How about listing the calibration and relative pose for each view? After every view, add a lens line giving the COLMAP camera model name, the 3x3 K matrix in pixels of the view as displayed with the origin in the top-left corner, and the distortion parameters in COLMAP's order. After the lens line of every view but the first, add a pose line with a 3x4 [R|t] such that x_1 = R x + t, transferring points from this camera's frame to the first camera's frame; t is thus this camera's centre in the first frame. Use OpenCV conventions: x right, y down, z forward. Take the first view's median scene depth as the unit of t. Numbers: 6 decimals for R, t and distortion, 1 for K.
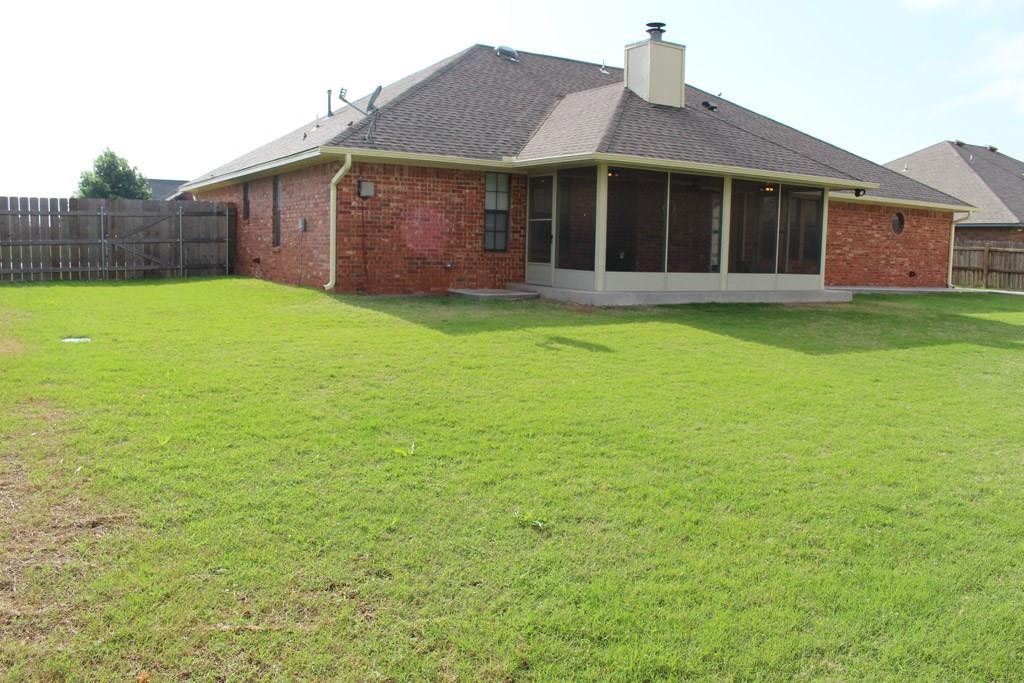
lens RADIAL K [[844.2, 0, 506.2], [0, 844.2, 340.6], [0, 0, 1]] dist [-0.159795, 0.128436]
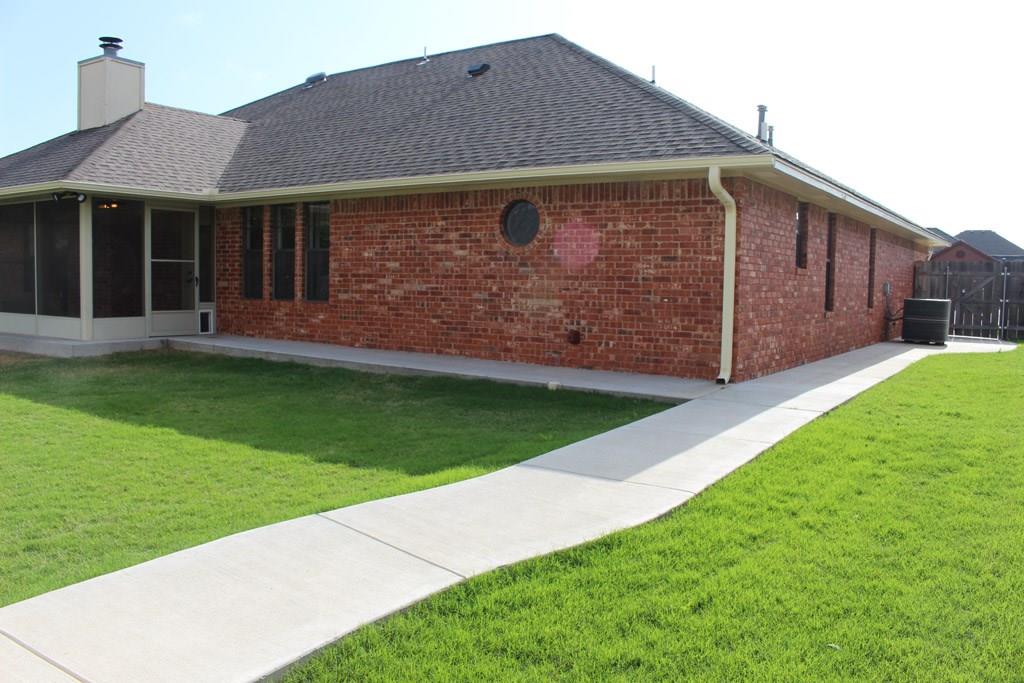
lens RADIAL K [[844.2, 0, 510.4], [0, 844.2, 342.3], [0, 0, 1]] dist [-0.159795, 0.128436]
pose [[0.413632, 0.046725, -0.909244, 1.396290], [-0.109258, 0.994013, 0.001378, -0.119699], [0.903865, 0.098772, 0.416261, 1.244328]]
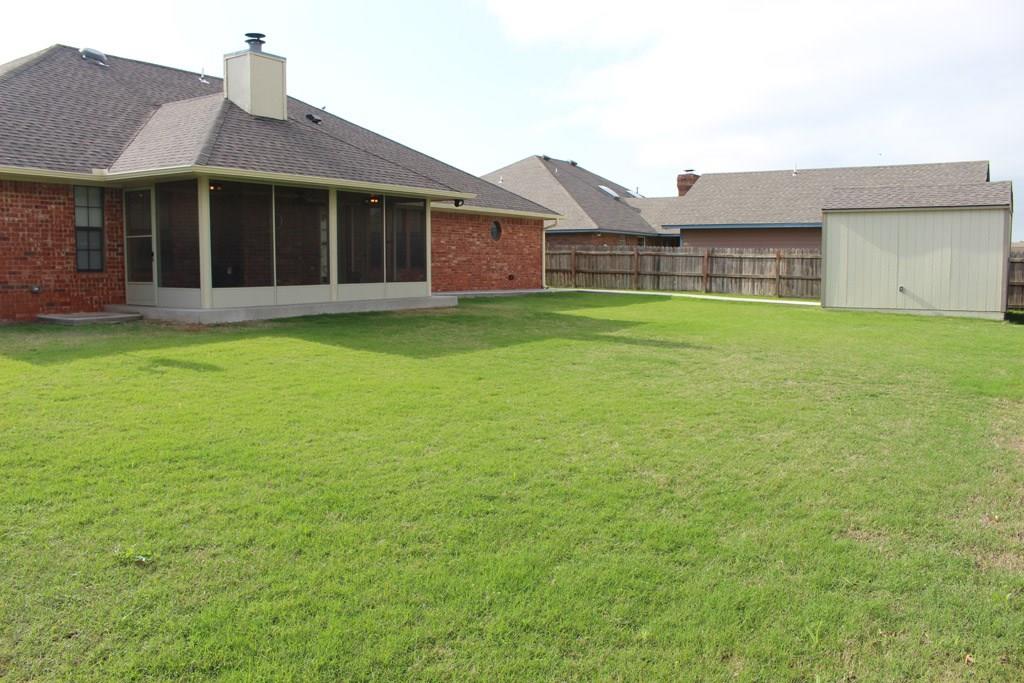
lens RADIAL K [[844.2, 0, 507.0], [0, 844.2, 342.1], [0, 0, 1]] dist [-0.159795, 0.128436]
pose [[0.899972, -0.063720, 0.431266, 0.008591], [0.069286, 0.997593, 0.002809, 0.000534], [-0.430407, 0.027353, 0.902220, -0.002796]]
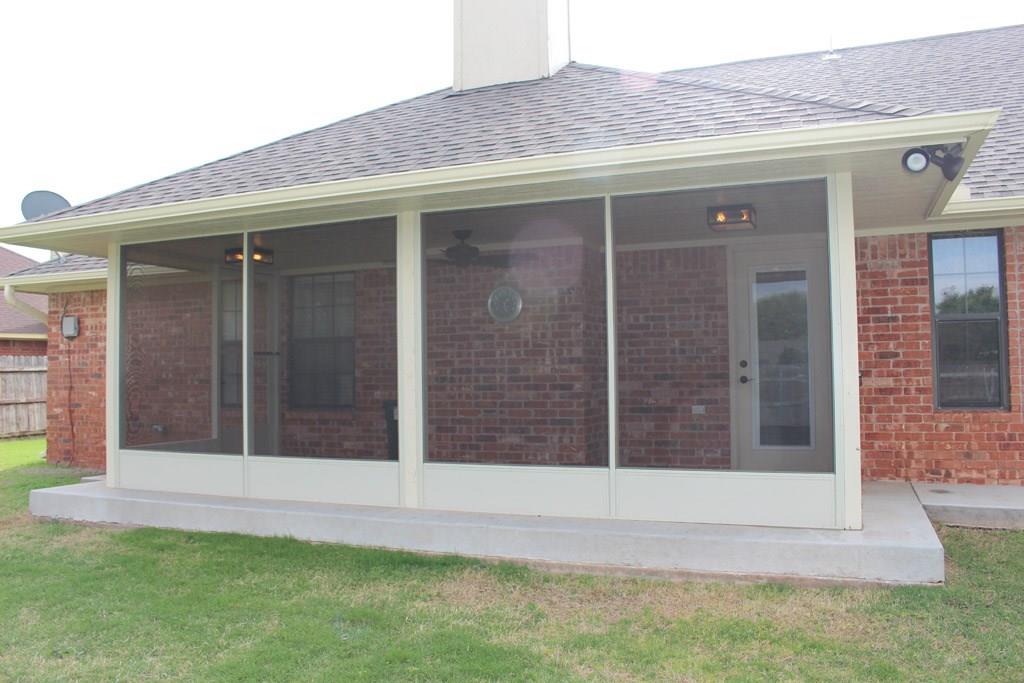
lens RADIAL K [[844.2, 0, 508.4], [0, 844.2, 346.8], [0, 0, 1]] dist [-0.159795, 0.128436]
pose [[0.601308, -0.059348, -0.796810, 0.656237], [-0.061857, 0.990787, -0.120476, -0.098414], [0.796619, 0.121731, 0.592098, 0.879549]]
